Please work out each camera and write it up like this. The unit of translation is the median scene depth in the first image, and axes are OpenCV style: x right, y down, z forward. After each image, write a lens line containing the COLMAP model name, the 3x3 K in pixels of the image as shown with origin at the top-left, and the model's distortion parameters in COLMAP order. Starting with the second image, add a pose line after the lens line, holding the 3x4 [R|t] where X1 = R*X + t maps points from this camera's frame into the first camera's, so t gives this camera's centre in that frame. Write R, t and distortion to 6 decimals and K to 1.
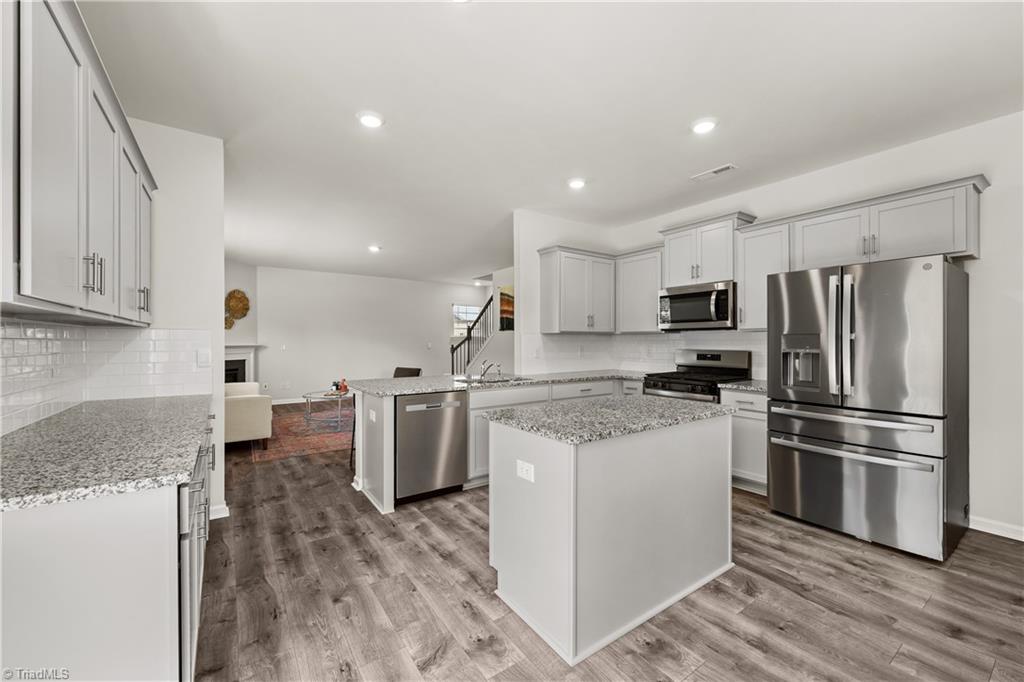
lens RADIAL K [[405.7, 0, 509.4], [0, 405.7, 338.7], [0, 0, 1]] dist [0.001464, 0.000297]
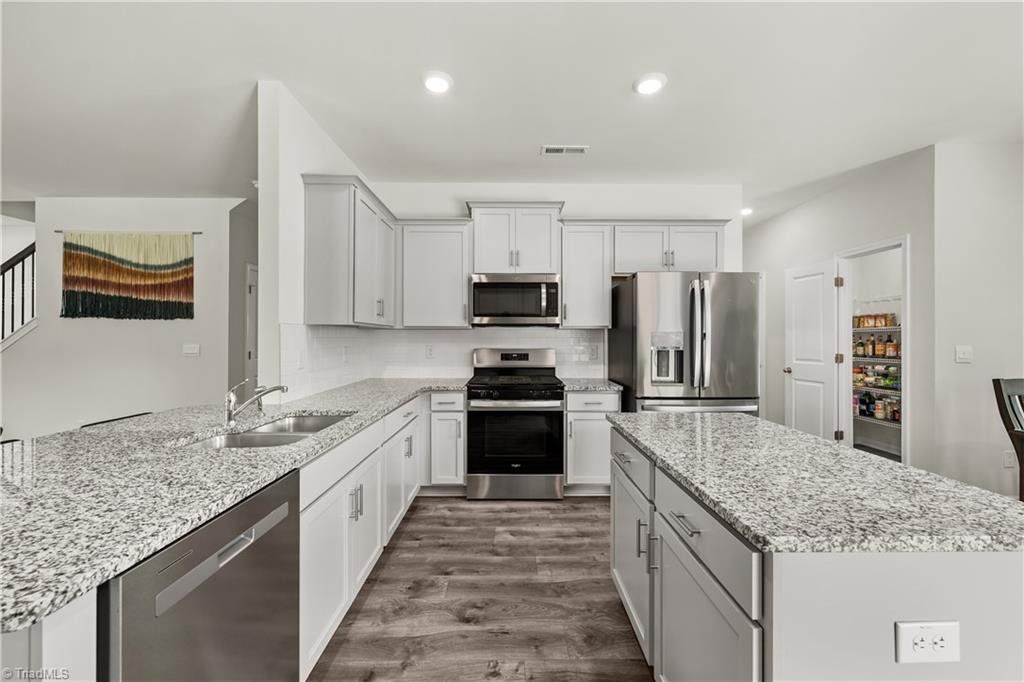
lens RADIAL K [[405.7, 0, 509.4], [0, 405.7, 338.7], [0, 0, 1]] dist [0.001464, 0.000297]
pose [[0.563146, 0.002103, 0.826354, -0.285789], [-0.007453, 0.999969, 0.002535, 0.003387], [-0.826324, -0.007586, 0.563145, 0.568709]]
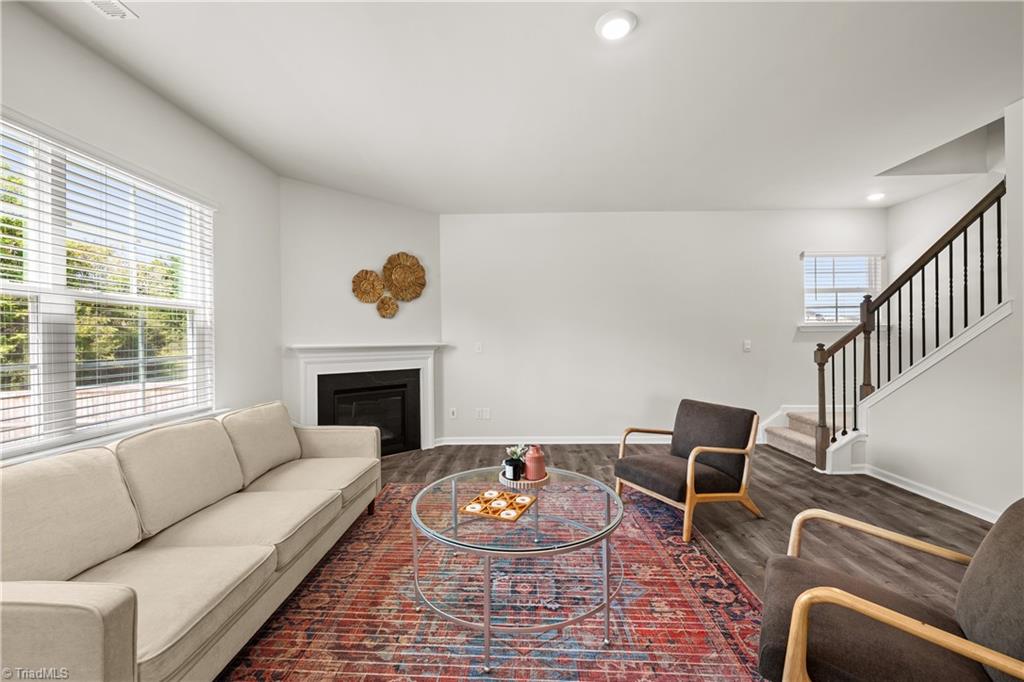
lens RADIAL K [[405.7, 0, 509.4], [0, 405.7, 338.7], [0, 0, 1]] dist [0.001464, 0.000297]
pose [[0.802955, -0.005192, -0.596017, -0.357188], [0.011502, 0.999911, 0.006785, 0.008127], [0.595929, -0.012304, 0.802943, 1.158196]]
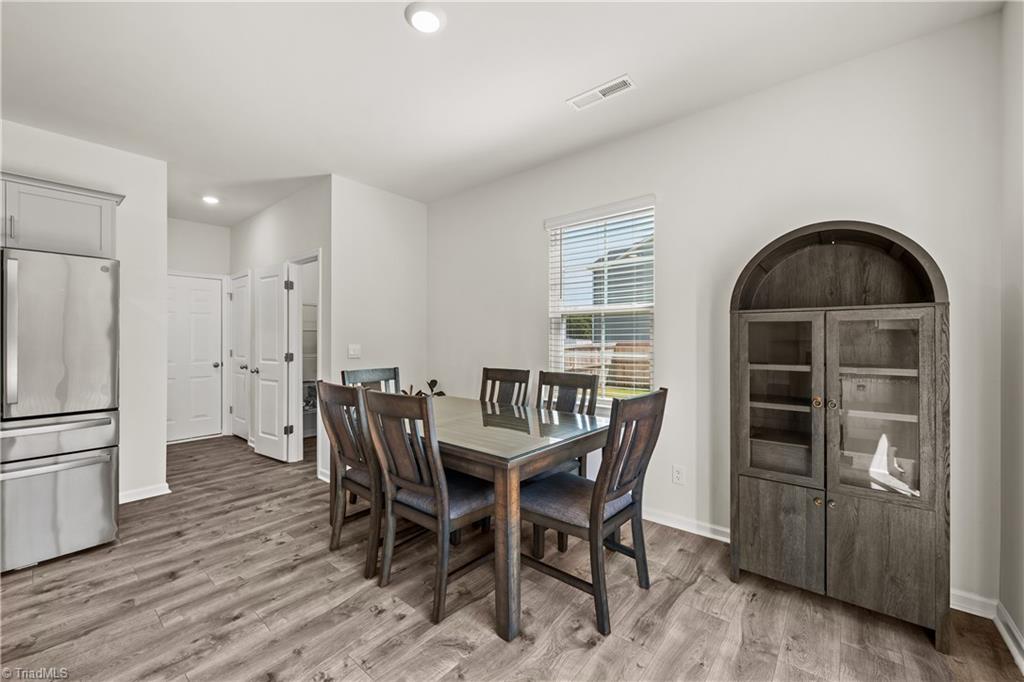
lens RADIAL K [[407.5, 0, 512.0], [0, 407.5, 341.0], [0, 0, 1]] dist [-0.000827, -0.000034]
pose [[-0.264719, -0.002703, 0.964322, -0.177566], [-0.006577, 0.999978, 0.000998, 0.001013], [-0.964303, -0.006078, -0.264731, 0.166229]]
